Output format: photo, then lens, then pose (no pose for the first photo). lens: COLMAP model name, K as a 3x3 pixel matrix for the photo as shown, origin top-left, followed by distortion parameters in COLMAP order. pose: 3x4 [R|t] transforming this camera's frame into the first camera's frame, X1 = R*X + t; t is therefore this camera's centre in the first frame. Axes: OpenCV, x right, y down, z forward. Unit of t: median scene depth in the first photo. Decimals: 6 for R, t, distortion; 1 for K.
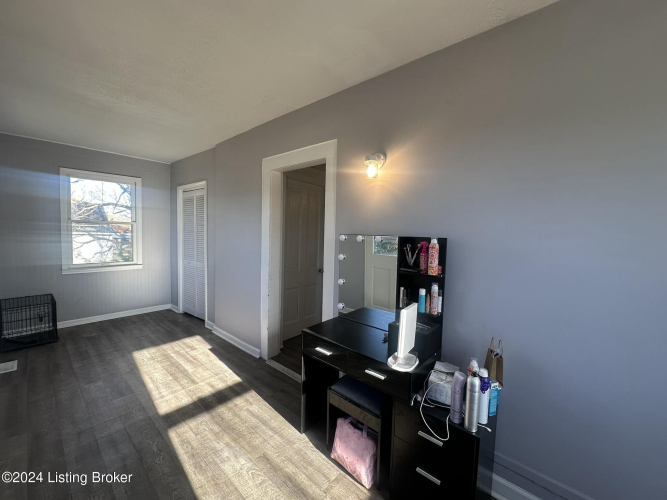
lens RADIAL K [[267.5, 0, 332.6], [0, 267.5, 248.8], [0, 0, 1]] dist [0.000180, 0.000351]
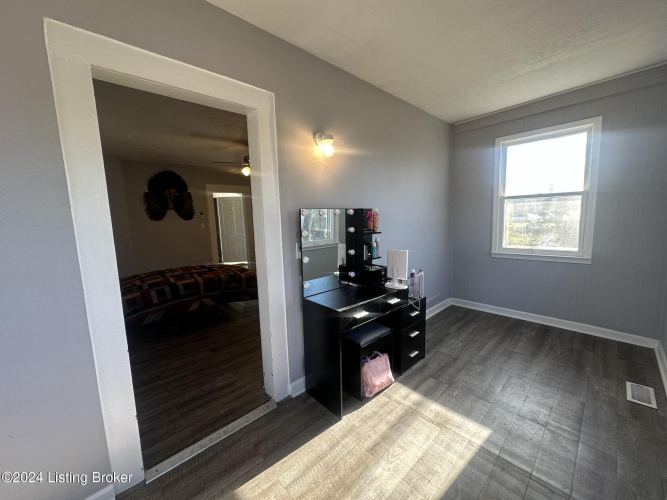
lens RADIAL K [[267.5, 0, 332.8], [0, 267.5, 248.7], [0, 0, 1]] dist [0.000180, 0.000351]
pose [[0.089660, -0.153539, 0.984067, -0.973352], [0.097071, 0.984689, 0.144792, -0.050614], [-0.991231, 0.082543, 0.103191, 0.889968]]
